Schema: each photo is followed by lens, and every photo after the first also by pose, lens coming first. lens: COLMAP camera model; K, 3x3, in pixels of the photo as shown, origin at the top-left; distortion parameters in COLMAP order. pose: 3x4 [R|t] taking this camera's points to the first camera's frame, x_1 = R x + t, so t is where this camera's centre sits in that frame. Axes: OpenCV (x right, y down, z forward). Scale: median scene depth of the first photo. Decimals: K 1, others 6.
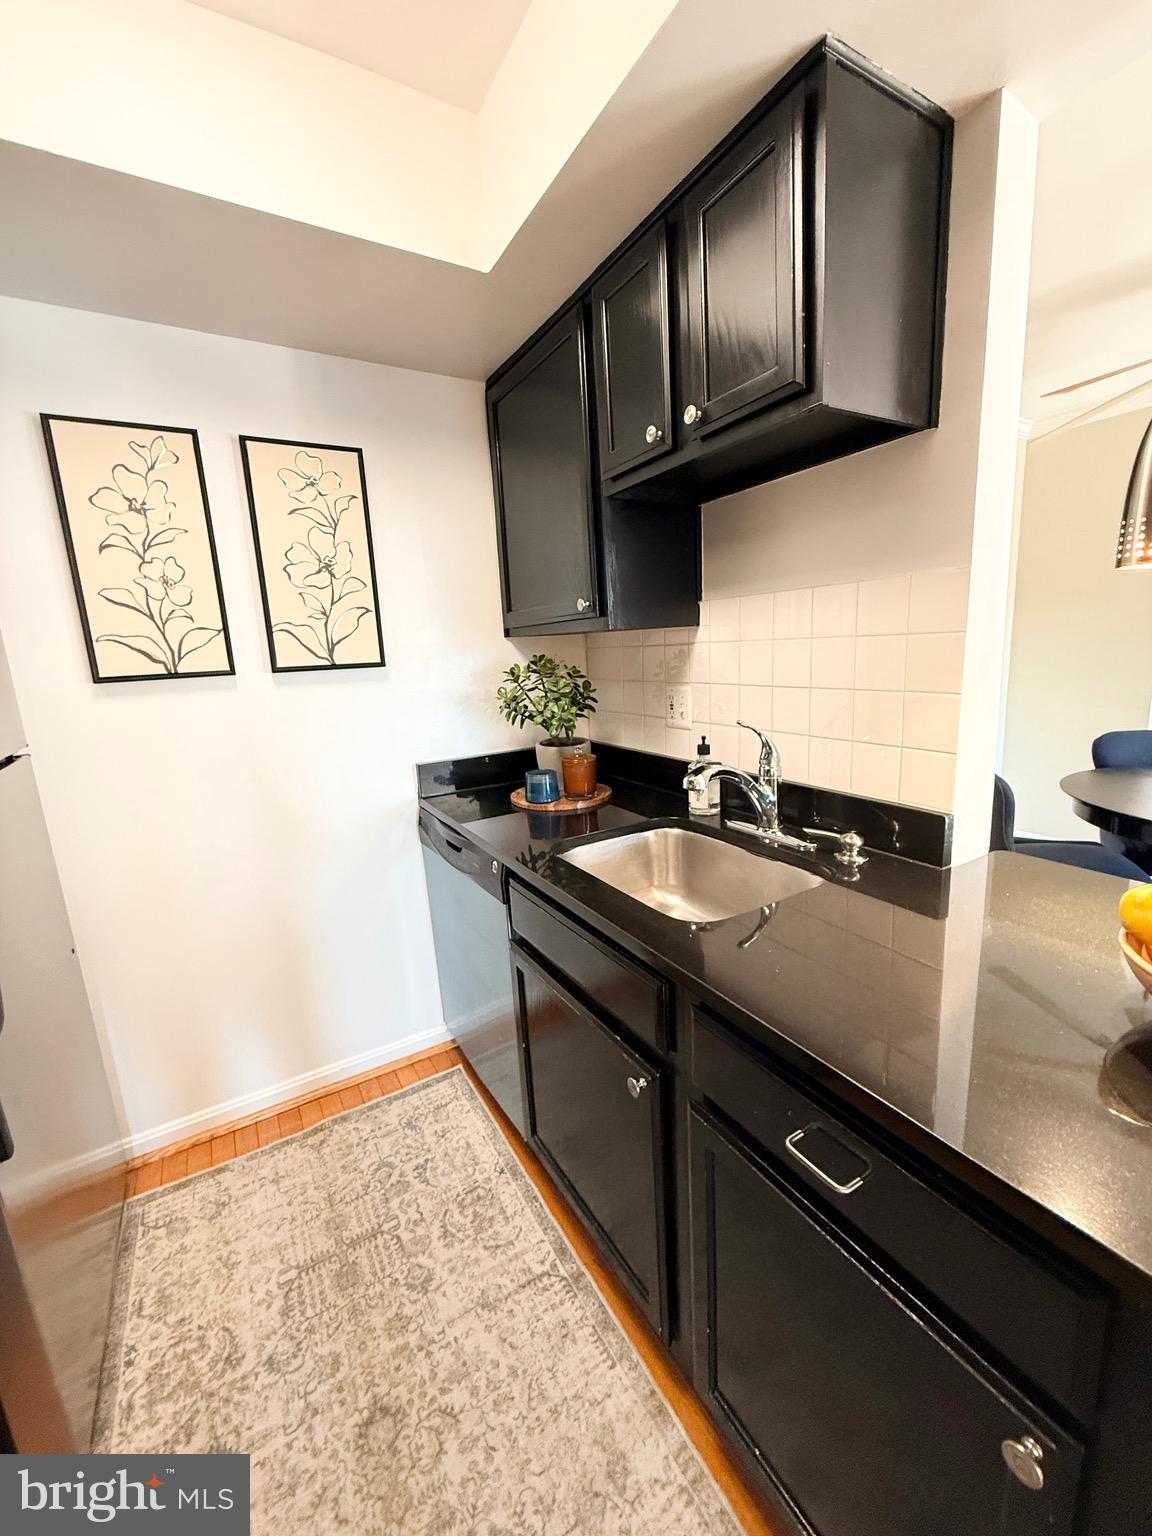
lens RADIAL K [[607.9, 0, 580.2], [0, 607.9, 762.0], [0, 0, 1]] dist [-0.002998, -0.000221]
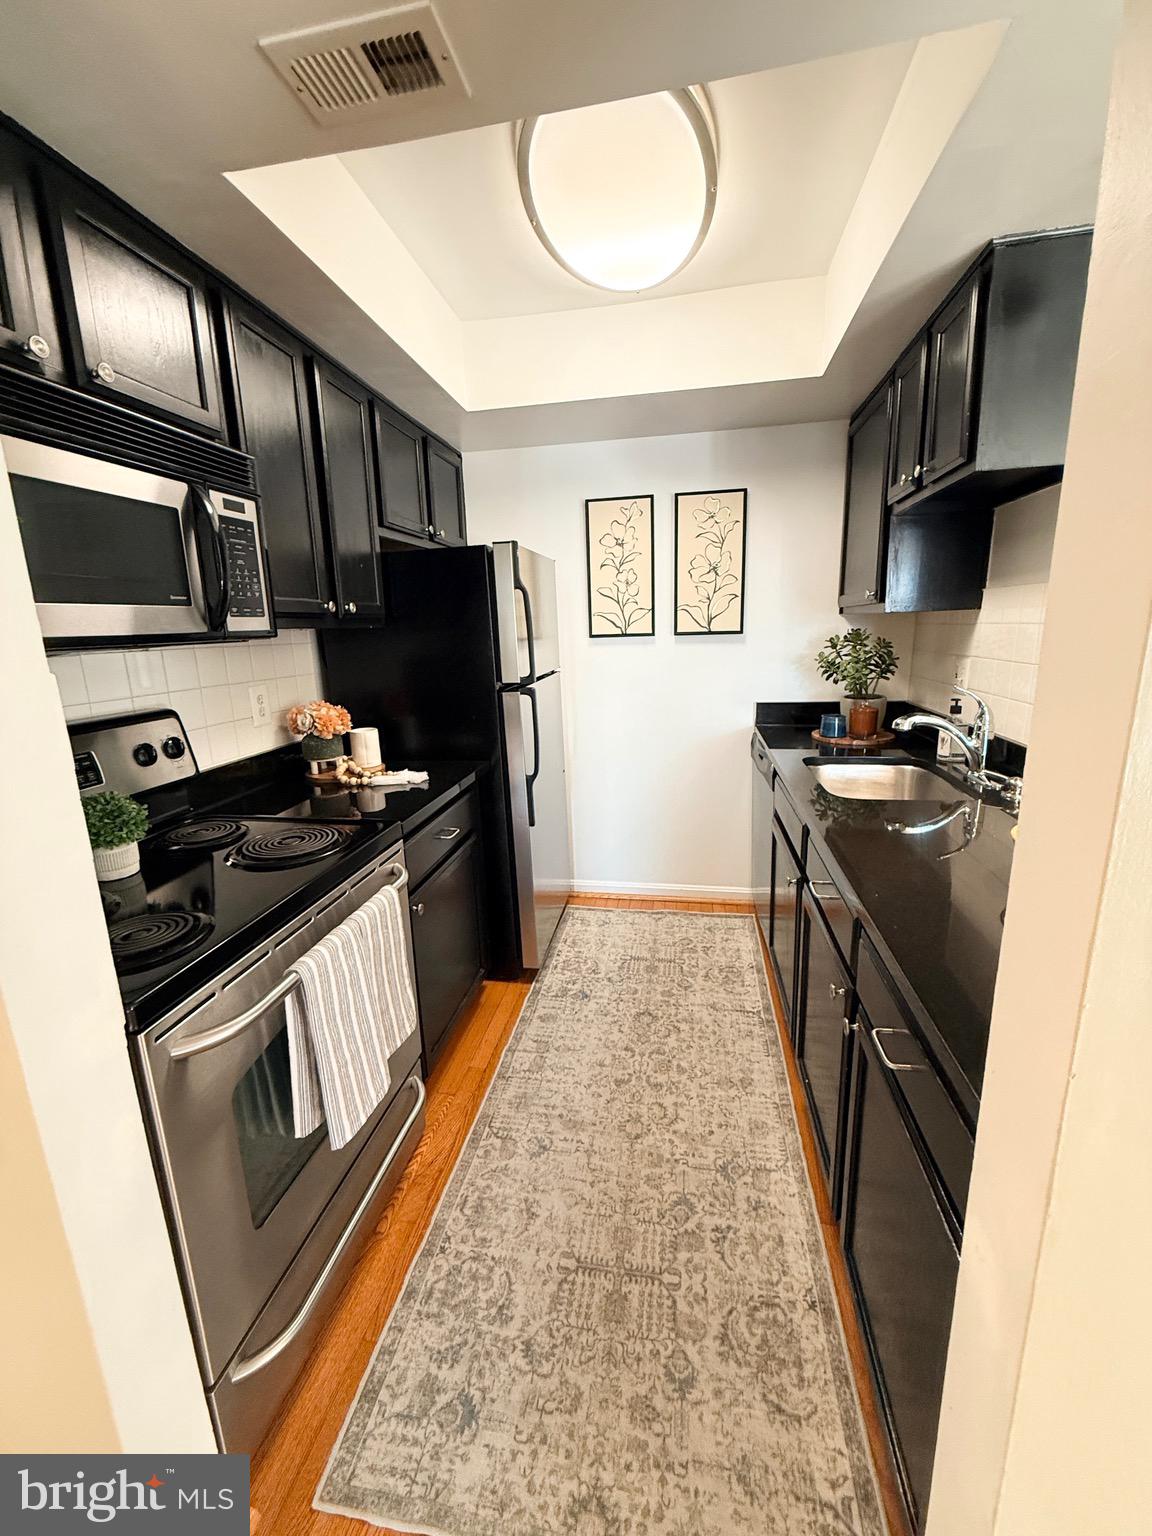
lens RADIAL K [[607.9, 0, 580.2], [0, 607.9, 762.0], [0, 0, 1]] dist [-0.002998, -0.000221]
pose [[0.755479, 0.167569, -0.633381, 0.429737], [-0.128697, 0.985860, 0.107315, 0.051510], [0.642408, 0.000440, 0.766363, -0.460280]]
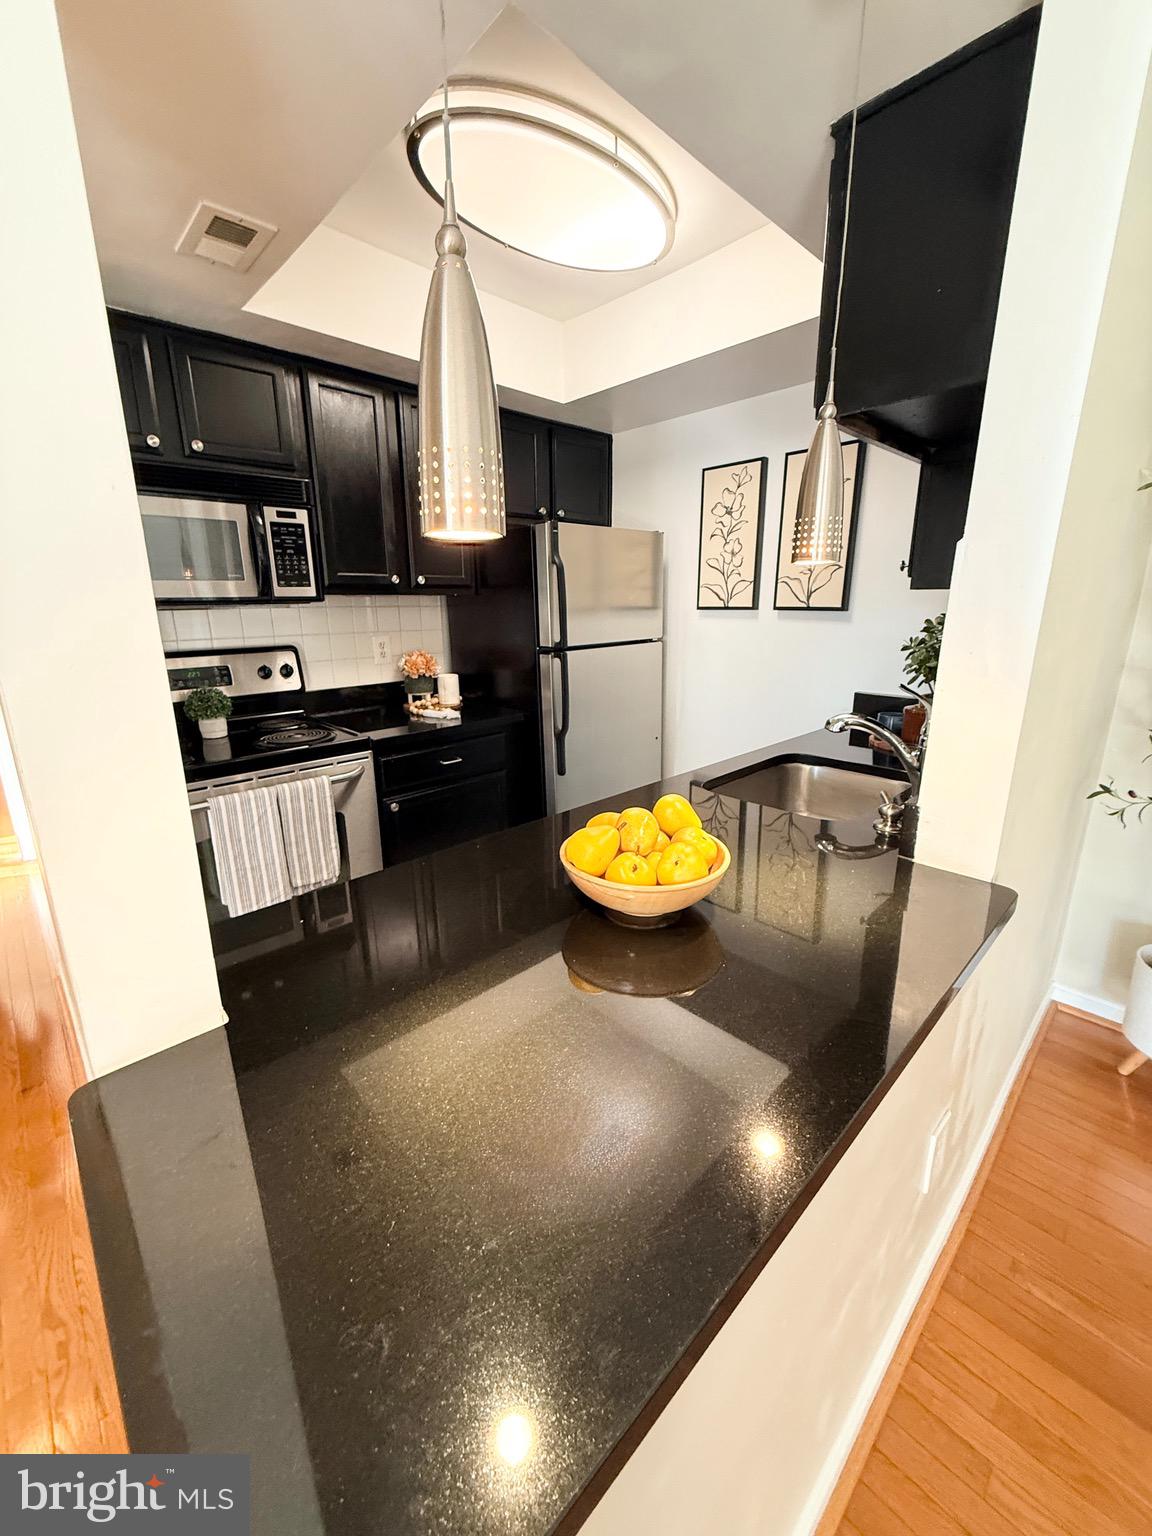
lens RADIAL K [[607.9, 0, 580.2], [0, 607.9, 762.0], [0, 0, 1]] dist [-0.002998, -0.000221]
pose [[0.225717, 0.294560, -0.928594, 0.968454], [-0.185610, 0.948735, 0.255832, -0.089165], [0.956348, 0.114610, 0.268818, 0.172109]]
